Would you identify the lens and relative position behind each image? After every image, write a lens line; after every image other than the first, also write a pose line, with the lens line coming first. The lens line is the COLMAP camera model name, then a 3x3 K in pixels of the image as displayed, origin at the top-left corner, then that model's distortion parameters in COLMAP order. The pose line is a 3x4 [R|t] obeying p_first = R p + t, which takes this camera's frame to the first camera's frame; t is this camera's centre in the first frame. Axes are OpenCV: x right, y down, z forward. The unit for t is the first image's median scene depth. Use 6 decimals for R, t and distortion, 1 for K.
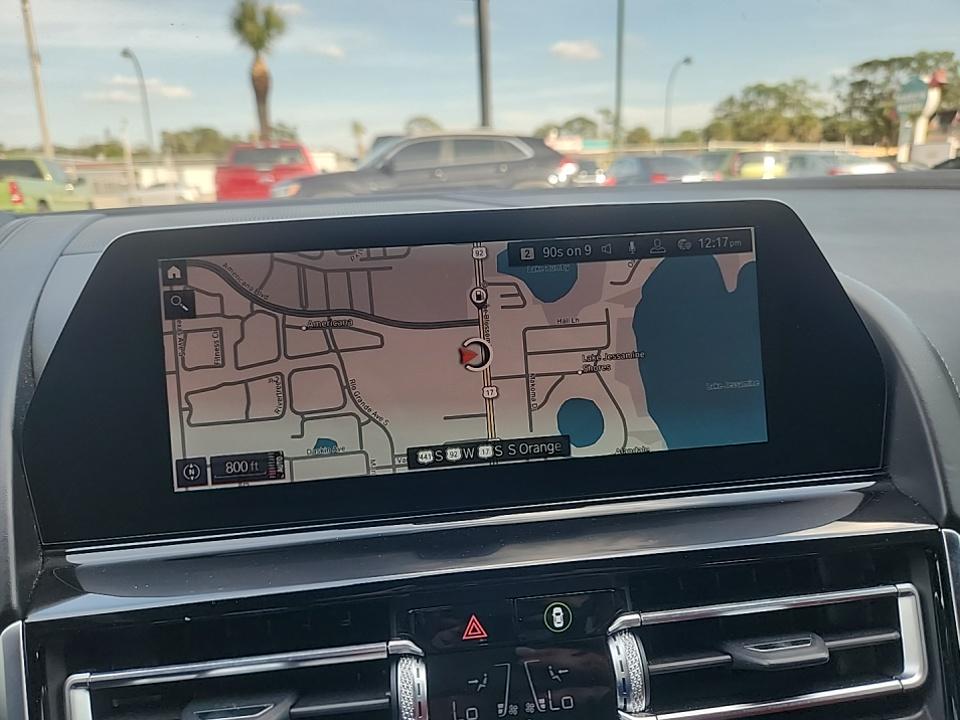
lens RADIAL K [[645.8, 0, 486.1], [0, 645.8, 355.2], [0, 0, 1]] dist [0.006246, -0.002825]
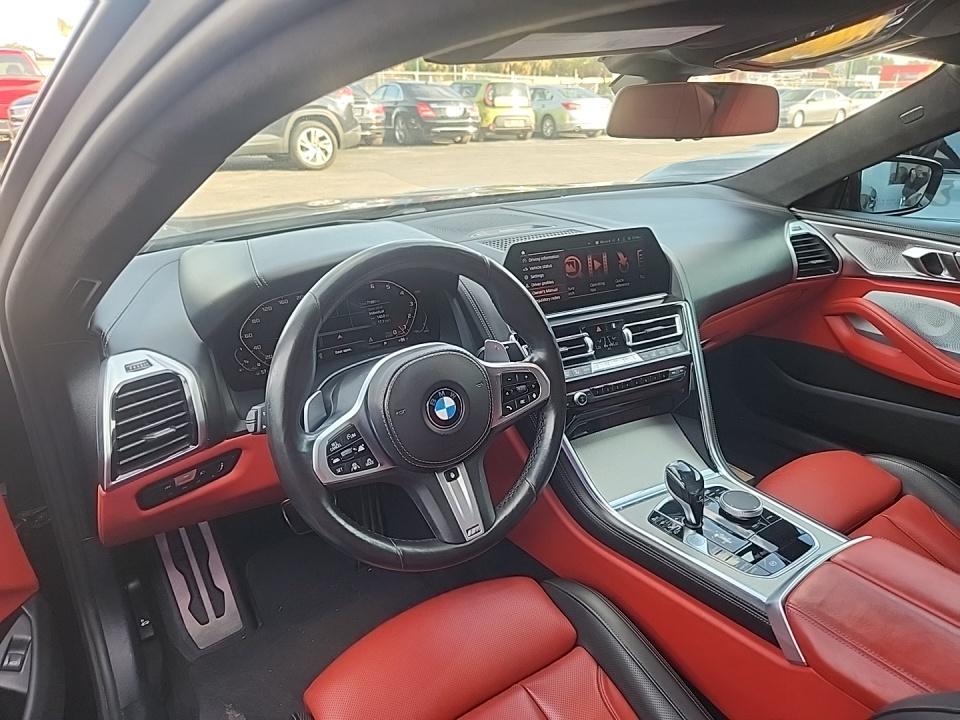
lens RADIAL K [[657.7, 0, 478.8], [0, 657.7, 353.6], [0, 0, 1]] dist [0.057933, -0.049649]
pose [[0.931433, -0.103021, 0.349027, -0.238156], [0.061927, 0.989975, 0.126946, -0.004536], [-0.358606, -0.096628, 0.928474, -0.294239]]
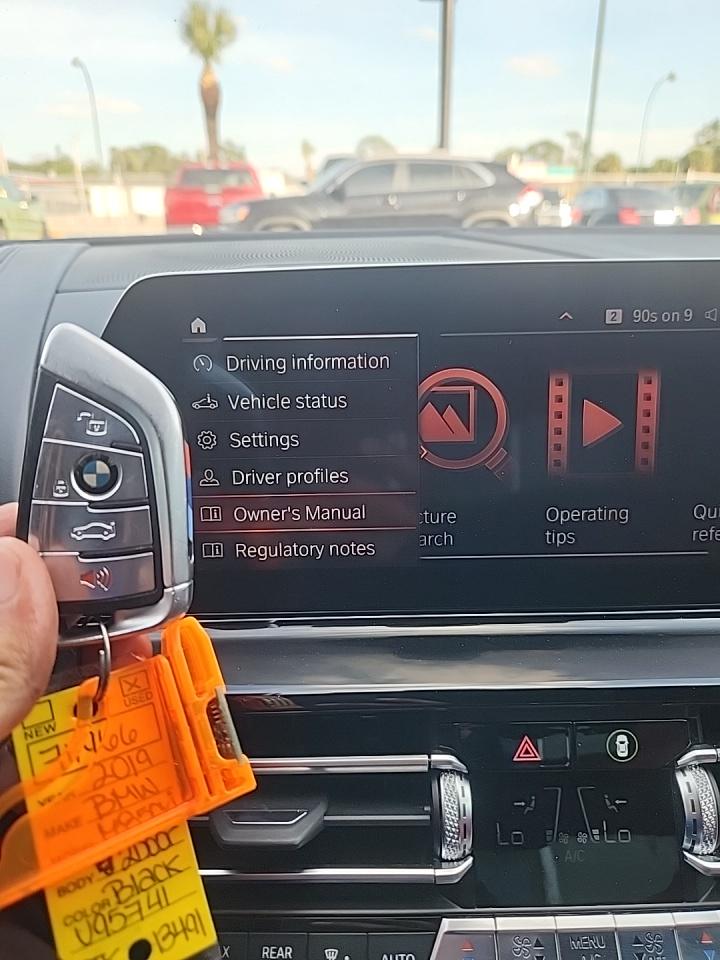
lens RADIAL K [[628.1, 0, 360.0], [0, 628.1, 480.0], [0, 0, 1]] dist [-0.001976, -0.000983]
pose [[0.994941, 0.062214, -0.078878, -0.019849], [-0.050077, 0.987799, 0.147460, -0.006020], [0.087090, -0.142764, 0.985918, 0.017687]]
